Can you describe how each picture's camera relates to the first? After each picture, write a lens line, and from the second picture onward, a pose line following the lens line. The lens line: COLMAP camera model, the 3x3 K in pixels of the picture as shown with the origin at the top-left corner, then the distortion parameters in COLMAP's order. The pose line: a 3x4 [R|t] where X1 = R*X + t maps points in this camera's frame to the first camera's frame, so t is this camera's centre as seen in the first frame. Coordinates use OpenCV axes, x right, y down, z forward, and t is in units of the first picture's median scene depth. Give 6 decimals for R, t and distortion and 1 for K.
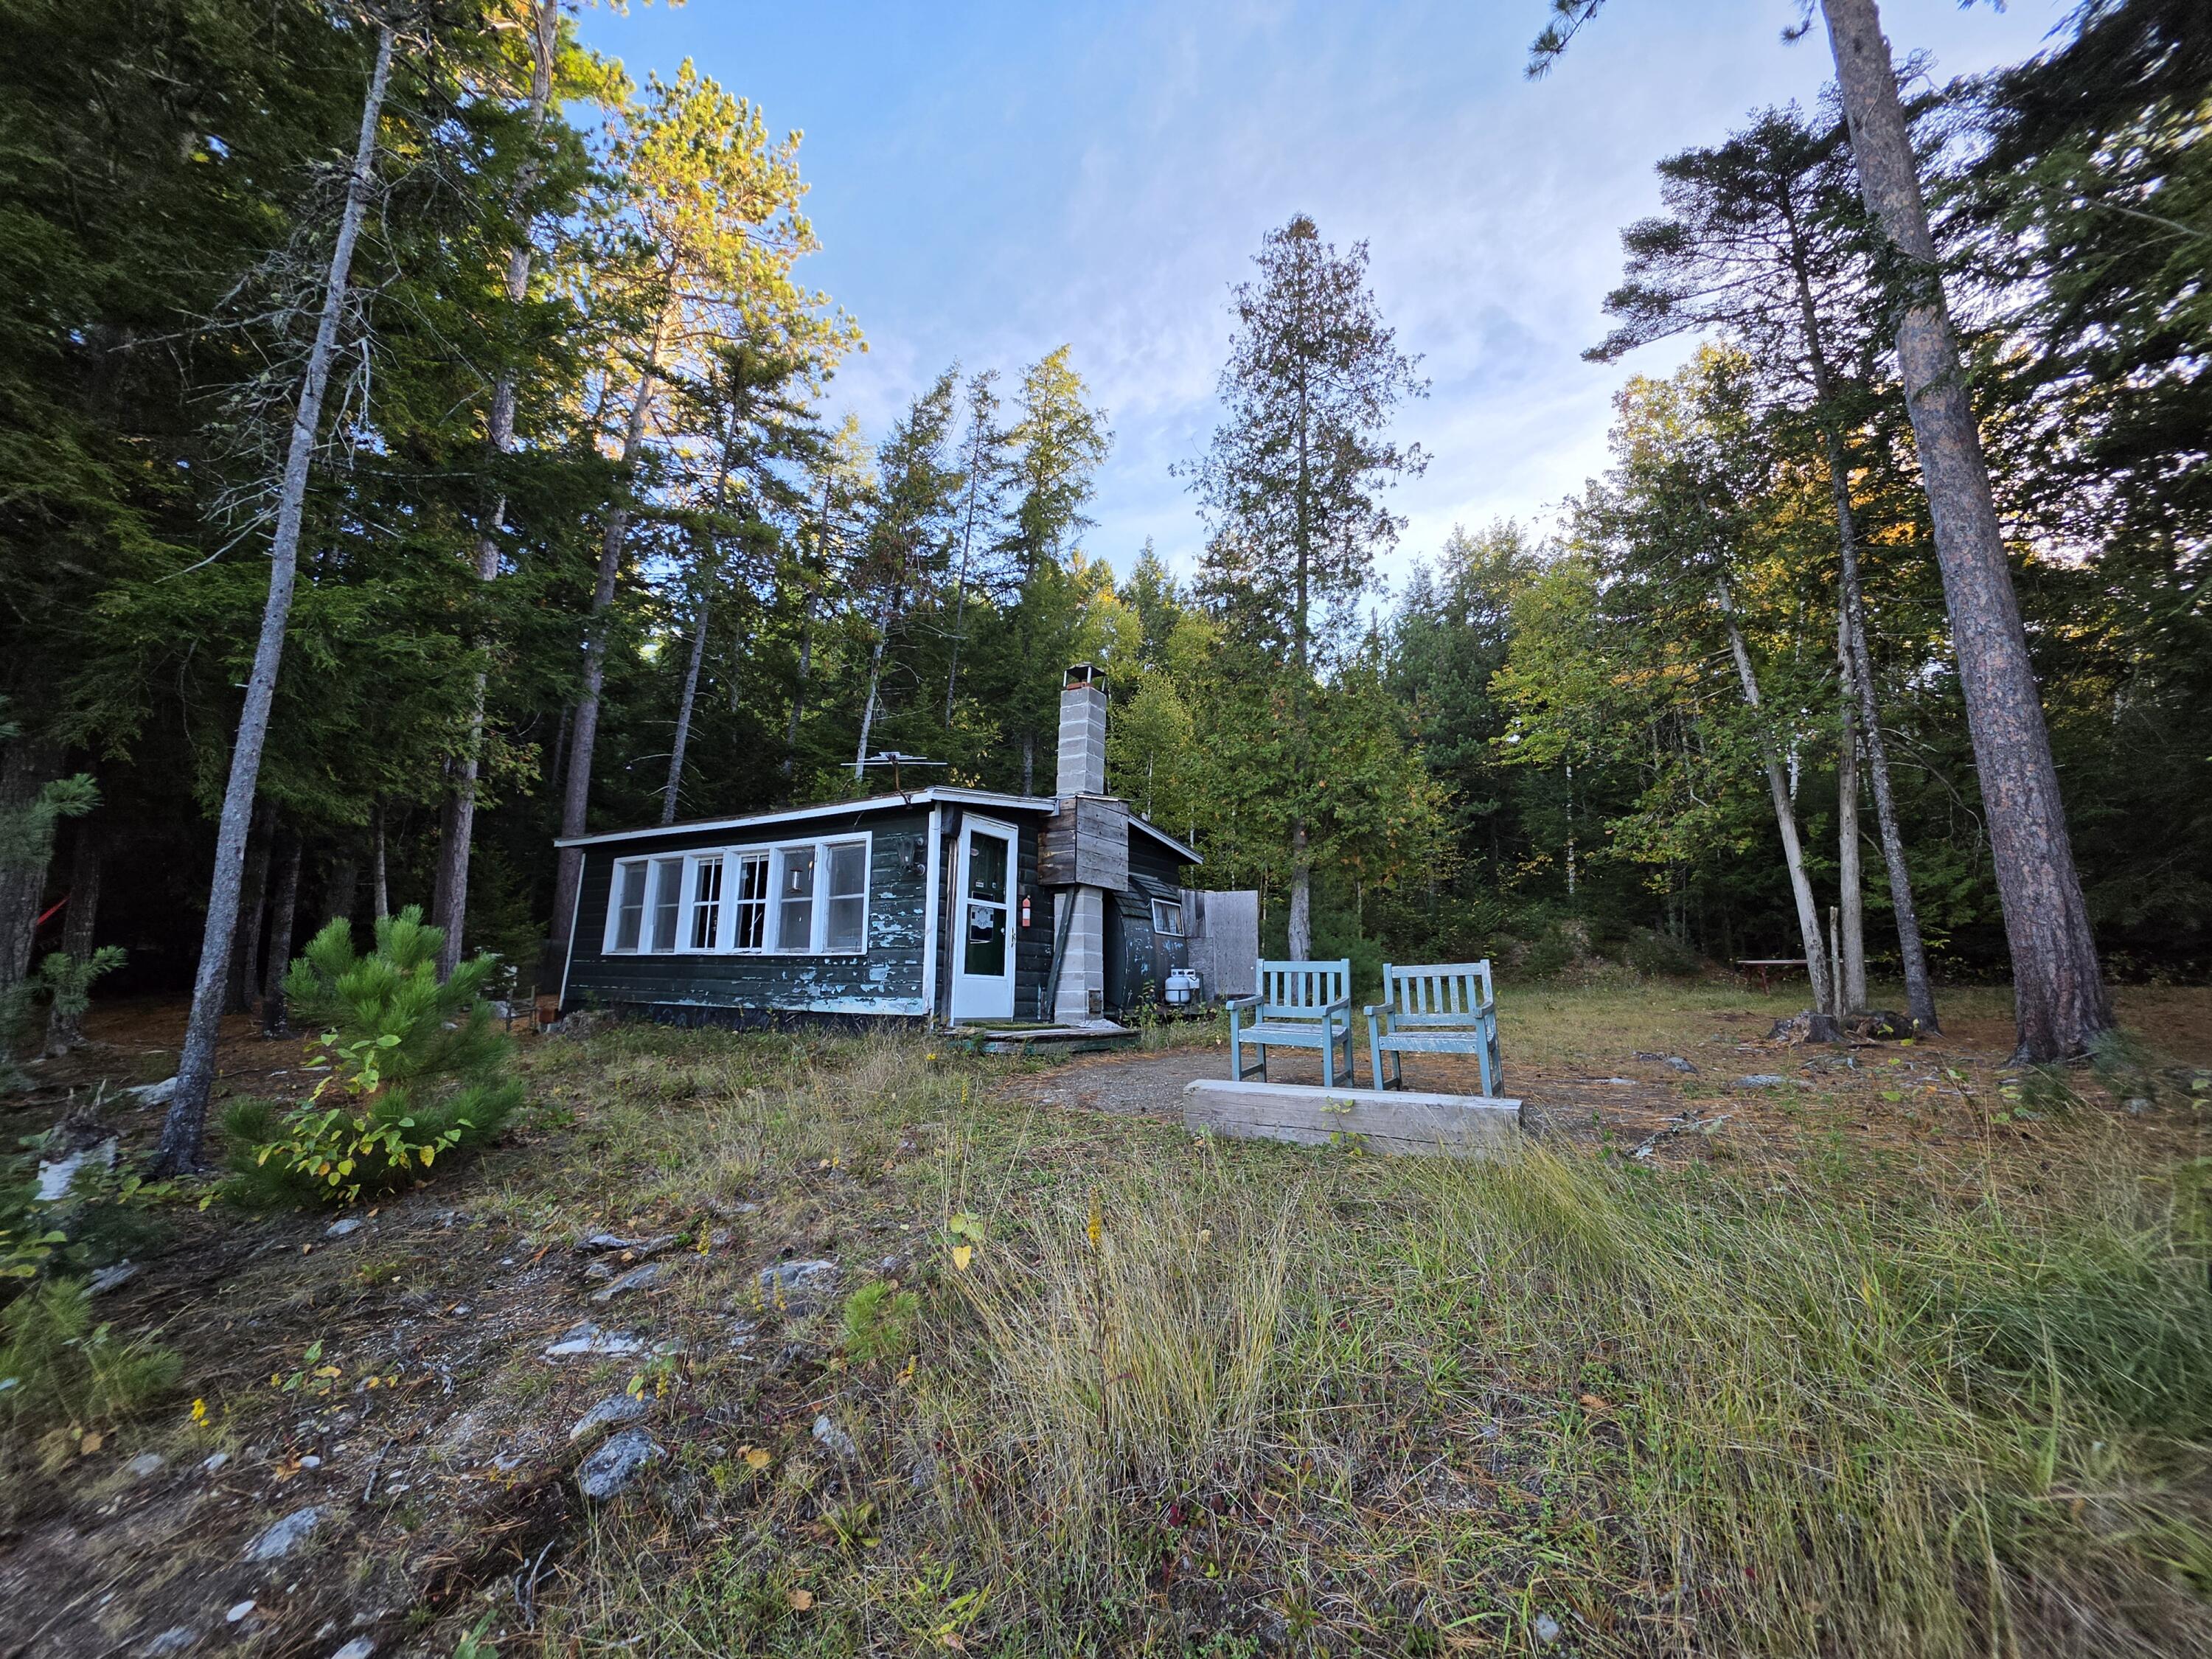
lens RADIAL K [[838.7, 0, 1106.0], [0, 838.7, 829.5], [0, 0, 1]] dist [-0.016350, -0.000097]
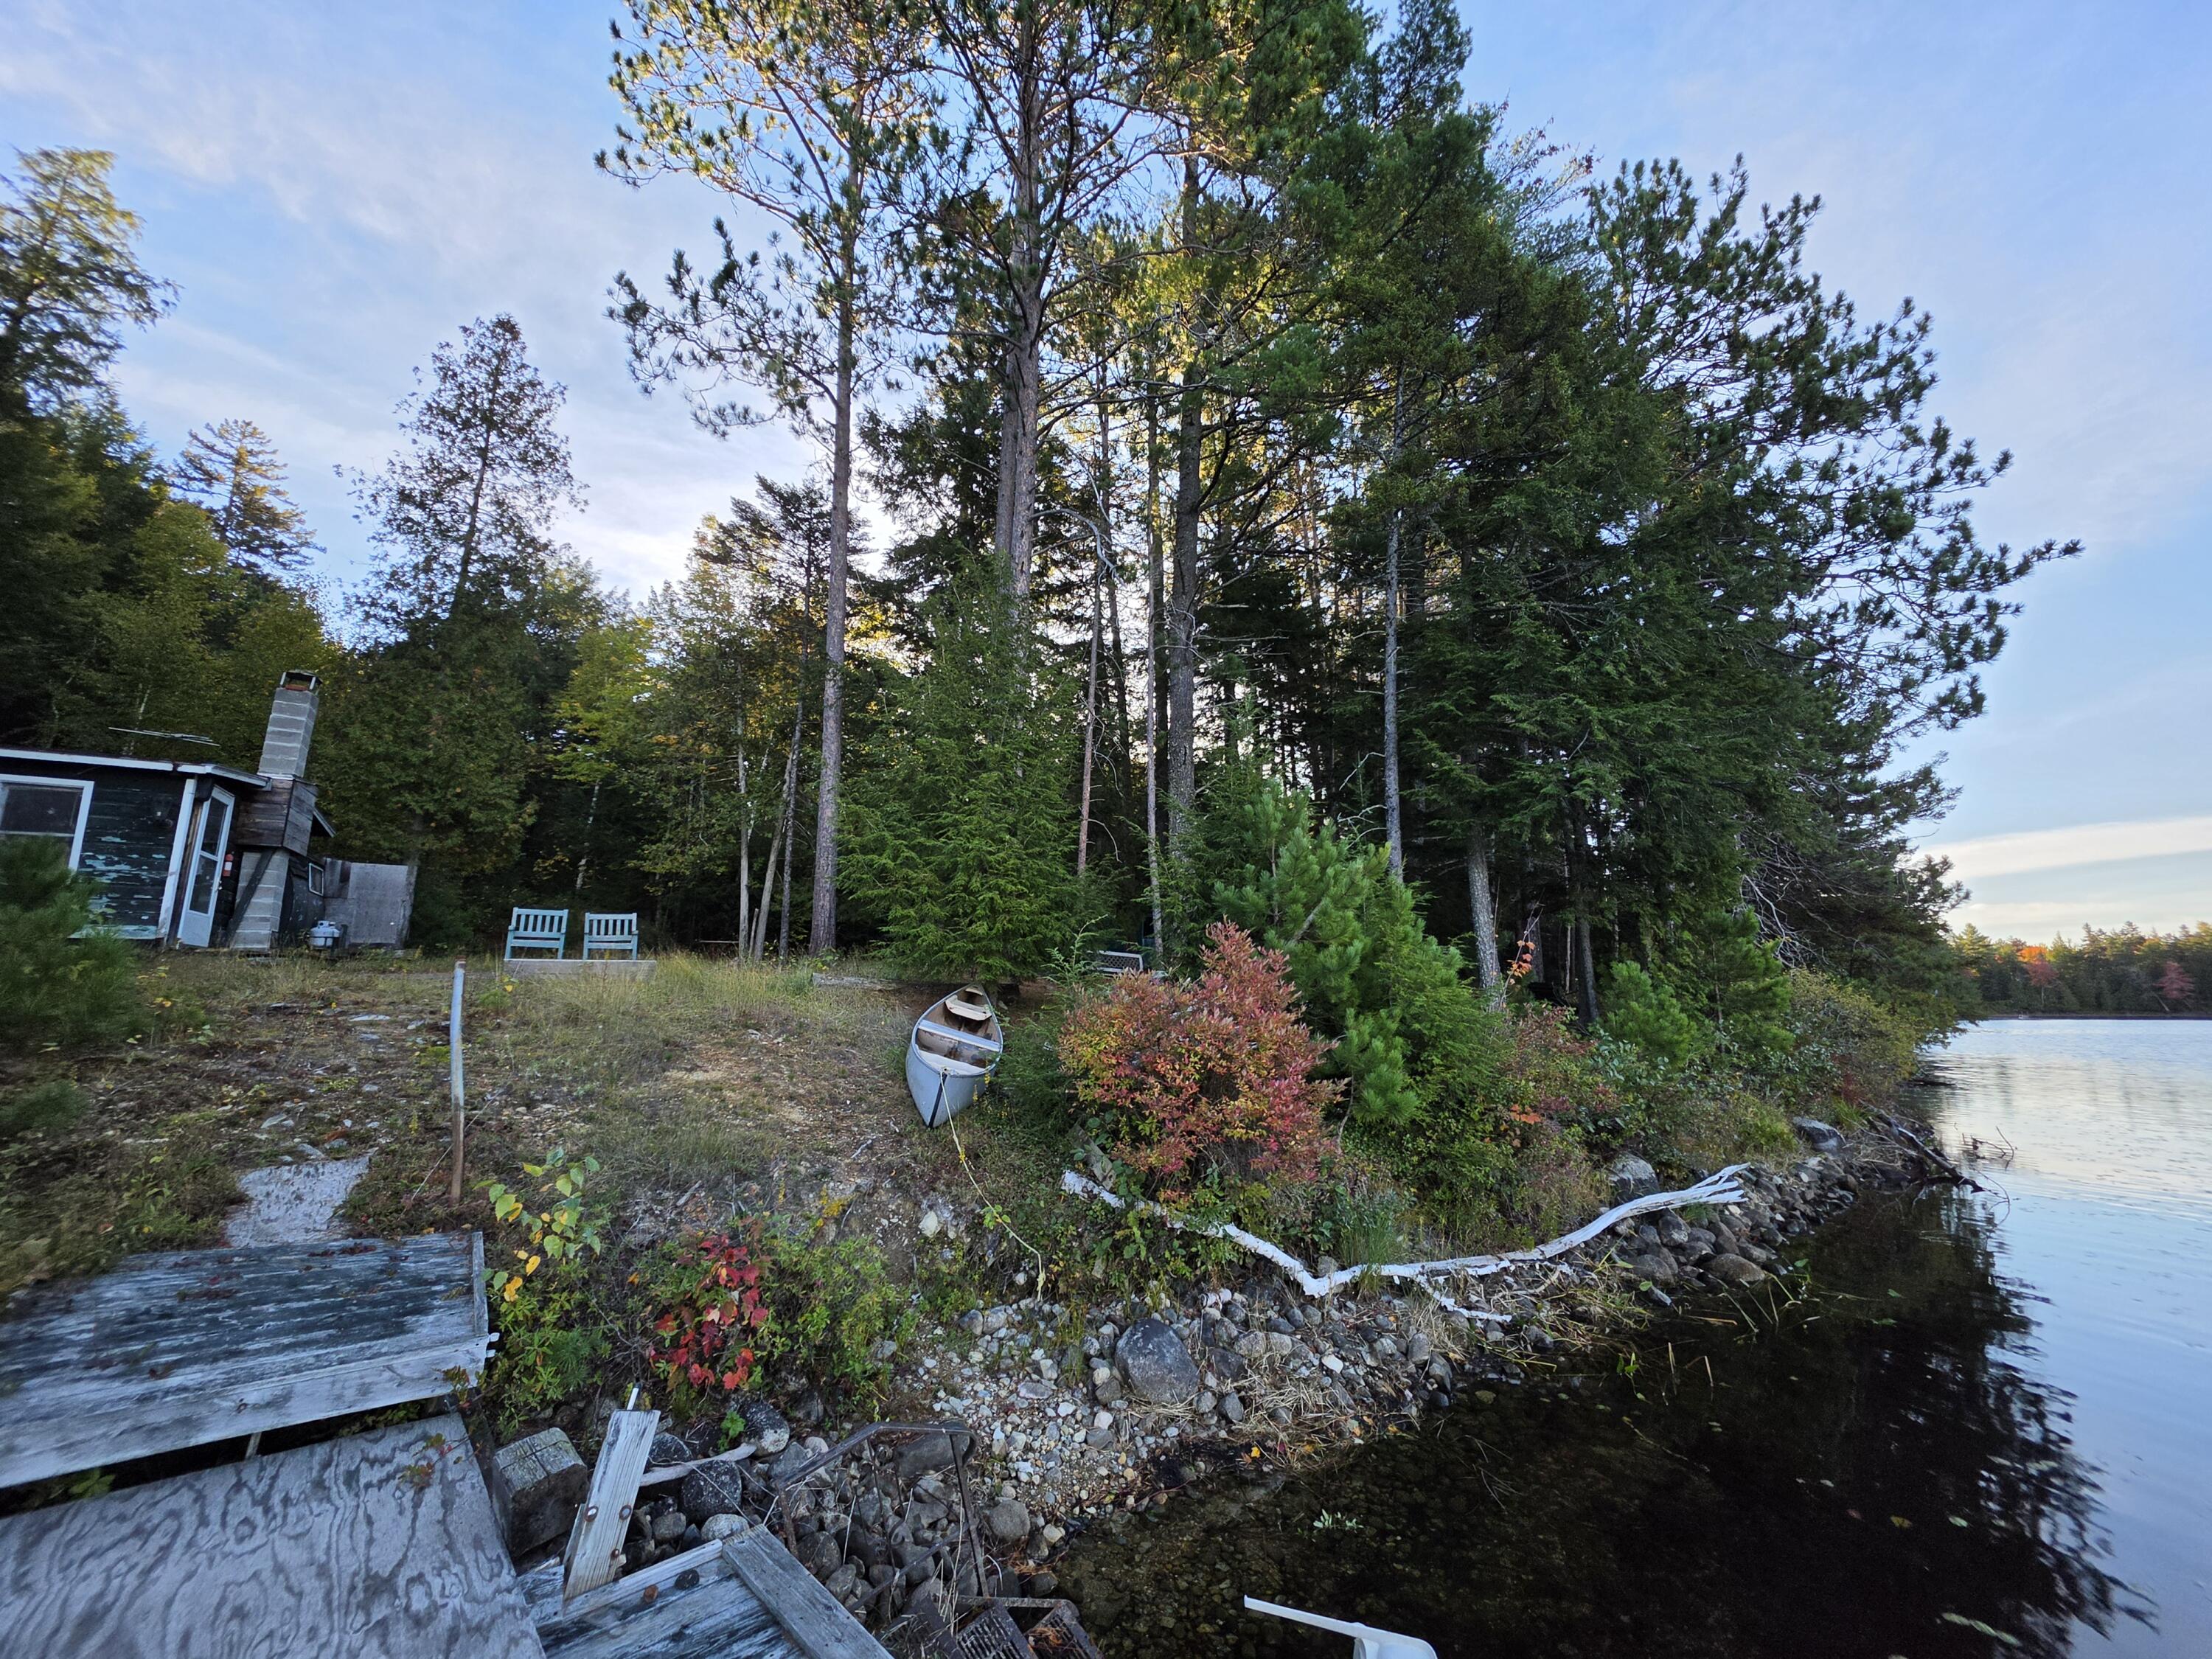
lens RADIAL K [[838.7, 0, 1106.0], [0, 838.7, 829.5], [0, 0, 1]] dist [-0.016350, -0.000097]
pose [[0.439567, 0.148169, 0.885905, -0.598458], [-0.148065, 0.984760, -0.091236, -0.033434], [-0.885922, -0.091067, 0.454807, -0.682412]]
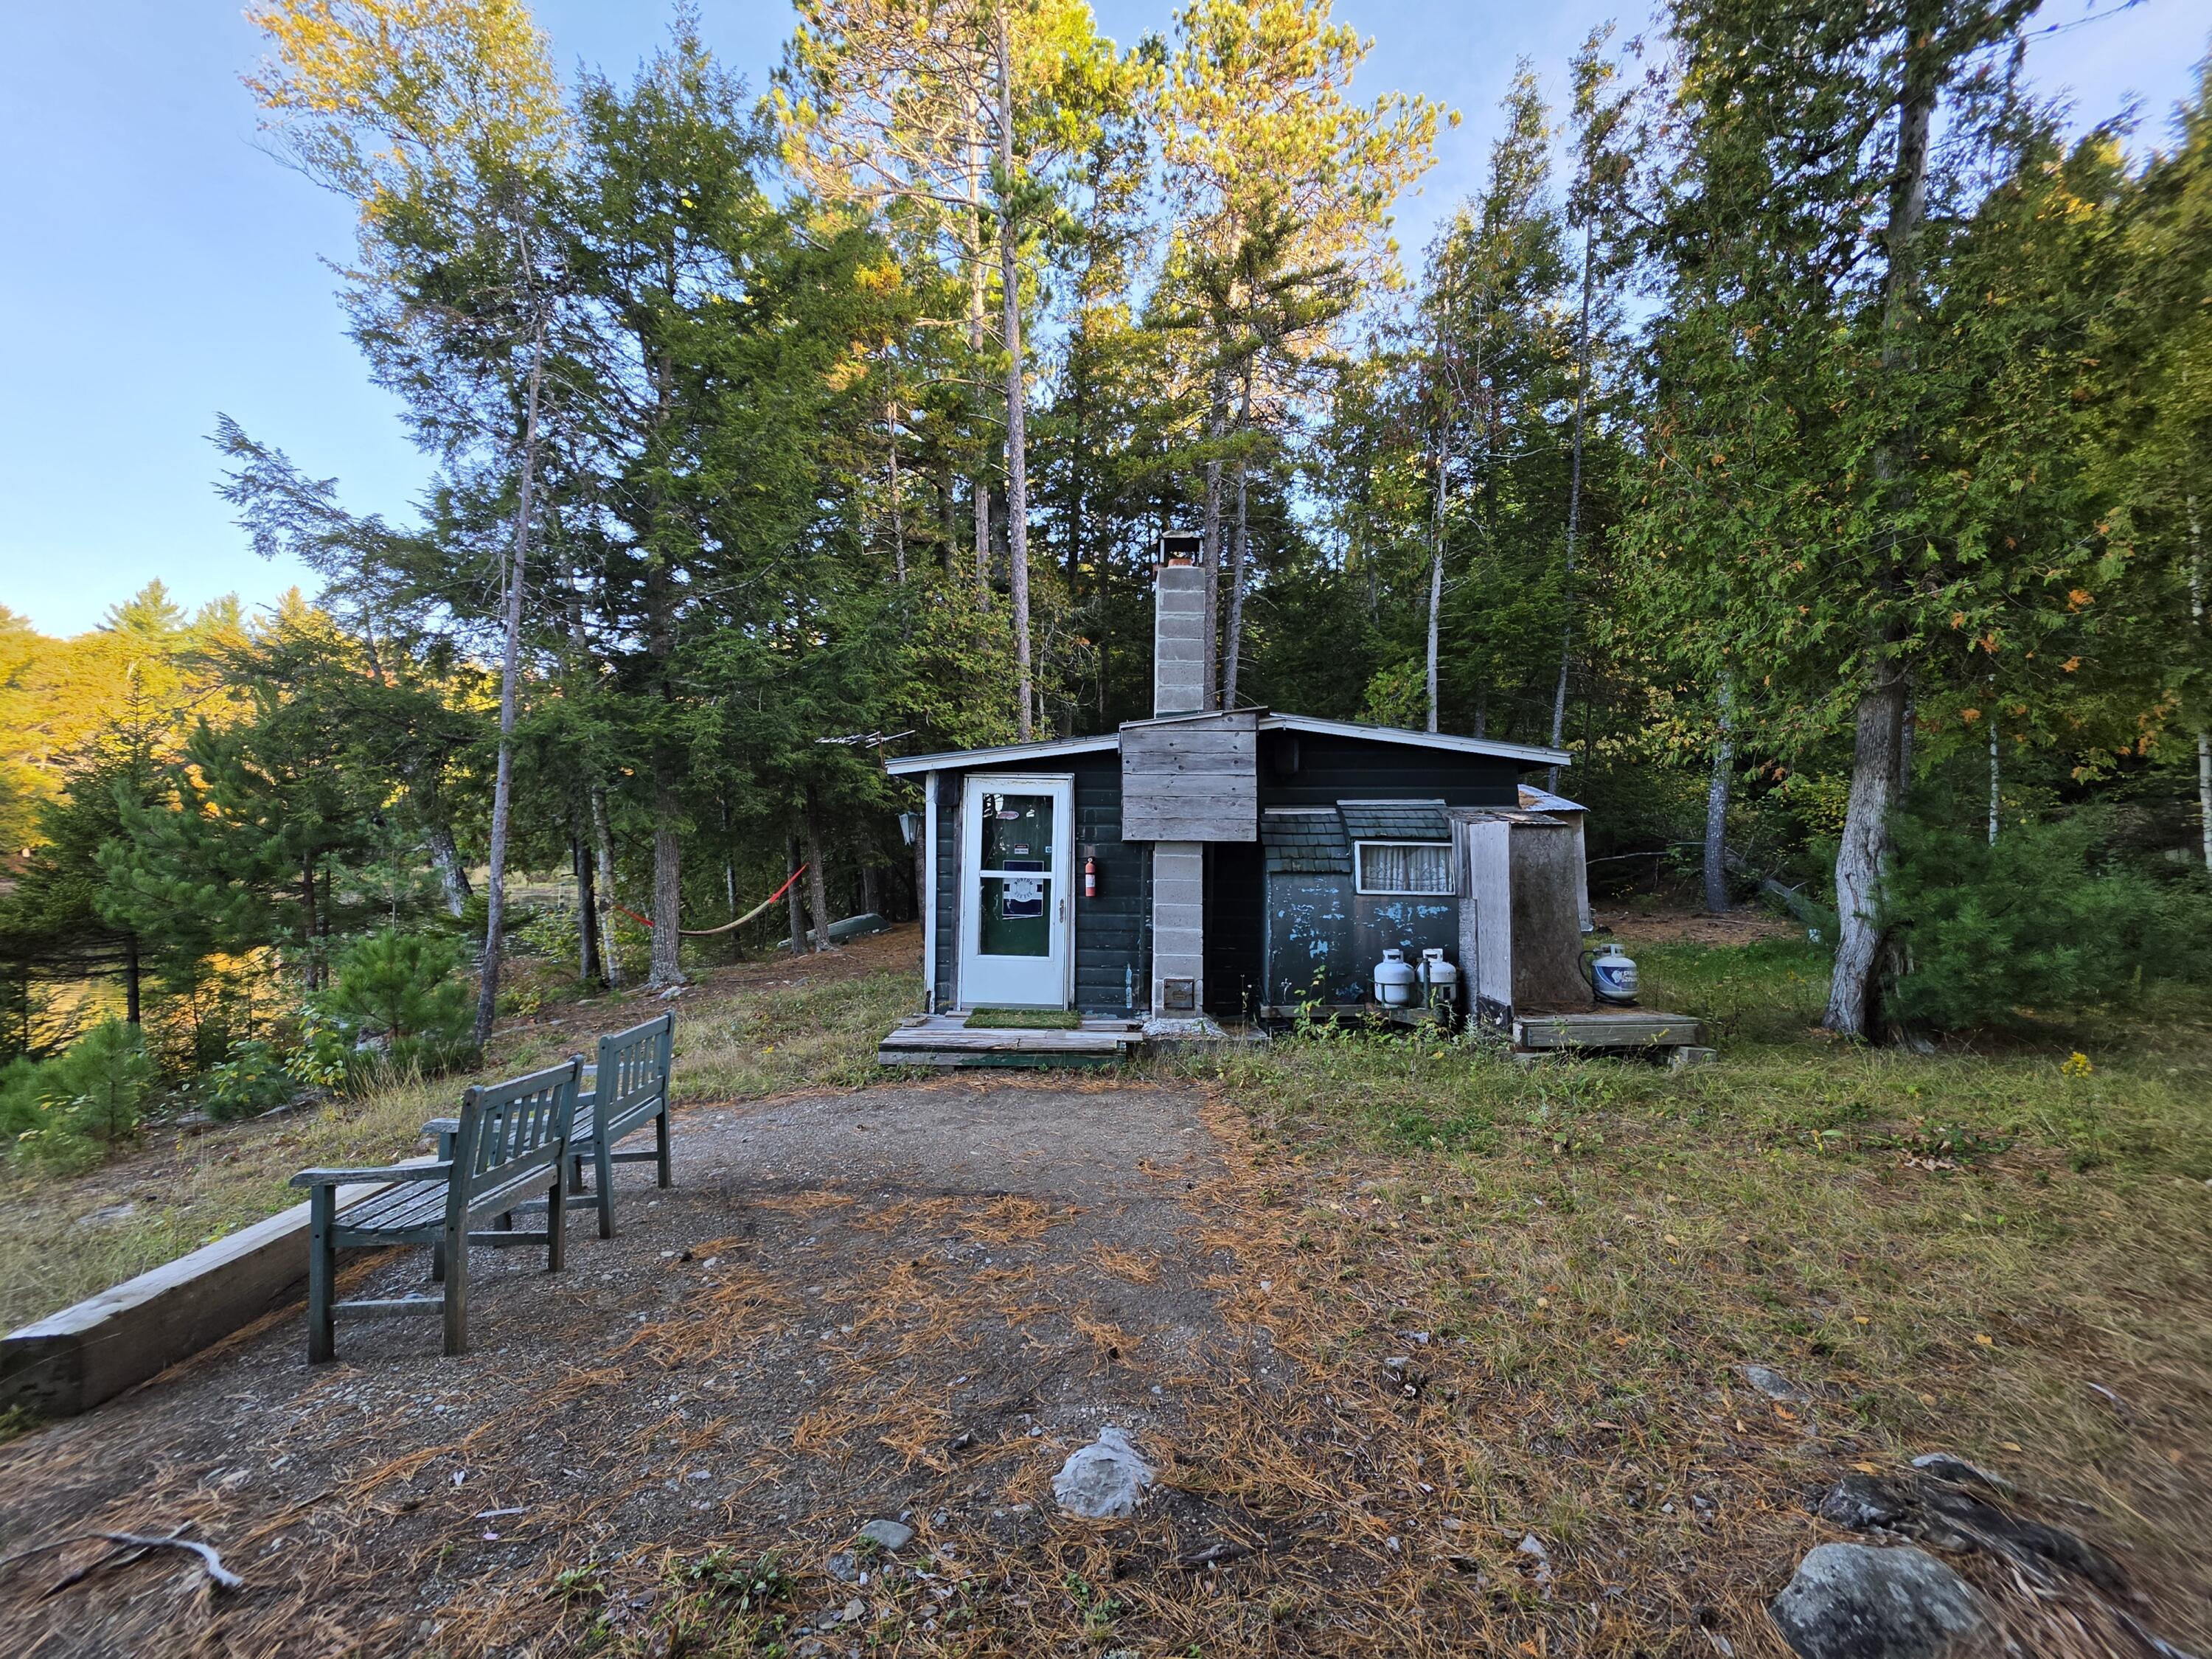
lens RADIAL K [[838.7, 0, 1106.0], [0, 838.7, 829.5], [0, 0, 1]] dist [-0.016350, -0.000097]
pose [[0.488450, -0.037932, -0.871767, 0.631173], [0.153453, 0.987219, 0.043024, 0.018269], [0.858993, -0.154791, 0.488028, 0.615785]]
